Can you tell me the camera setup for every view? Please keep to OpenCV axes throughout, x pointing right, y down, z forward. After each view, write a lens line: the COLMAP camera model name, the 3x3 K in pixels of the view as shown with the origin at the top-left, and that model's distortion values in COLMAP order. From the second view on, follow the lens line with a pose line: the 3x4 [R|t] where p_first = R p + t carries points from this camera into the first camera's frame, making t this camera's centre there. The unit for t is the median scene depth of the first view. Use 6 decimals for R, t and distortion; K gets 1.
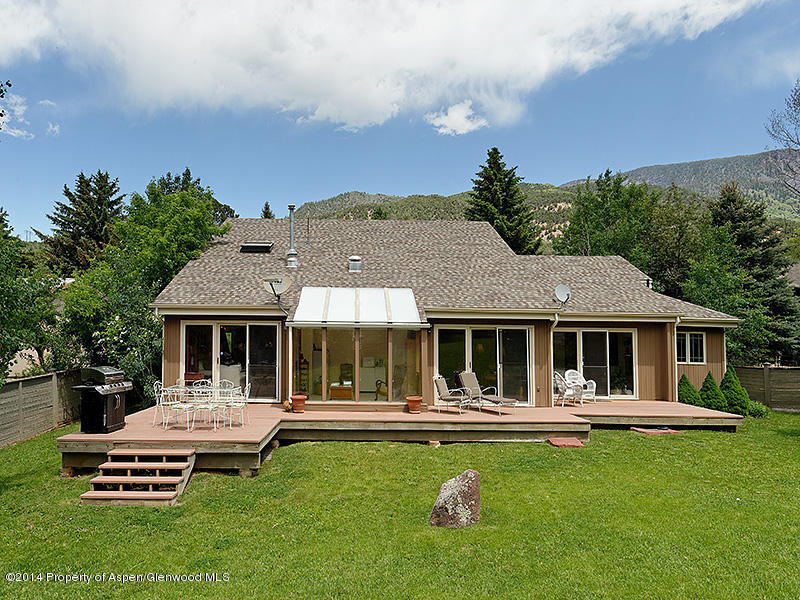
lens RADIAL K [[492.3, 0, 400.0], [0, 492.3, 300.9], [0, 0, 1]] dist [0.006447, 0.000998]
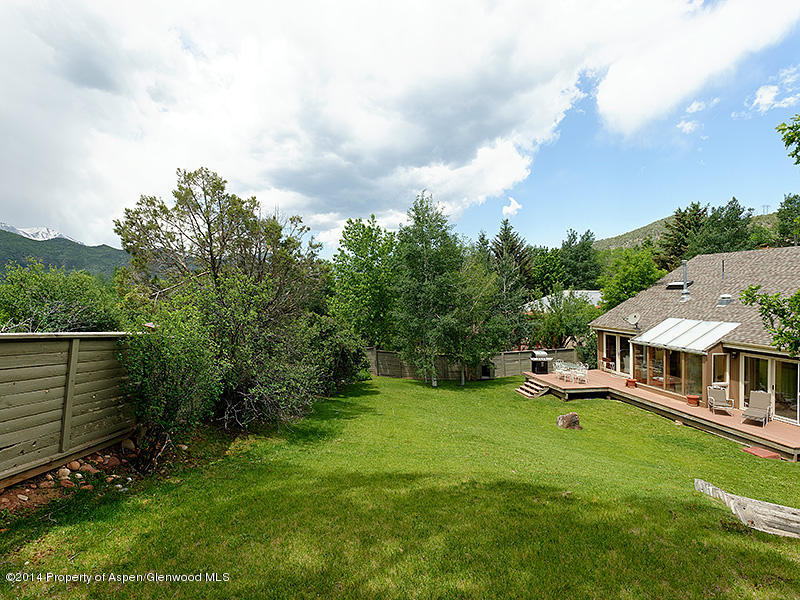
lens RADIAL K [[368.8, 0, 400.2], [0, 368.8, 299.1], [0, 0, 1]] dist [-0.001324, -0.000096]
pose [[0.221544, 0.004859, -0.975138, 0.959599], [0.039359, 0.999128, 0.013920, -0.169385], [0.974356, -0.041465, 0.221160, -0.177615]]
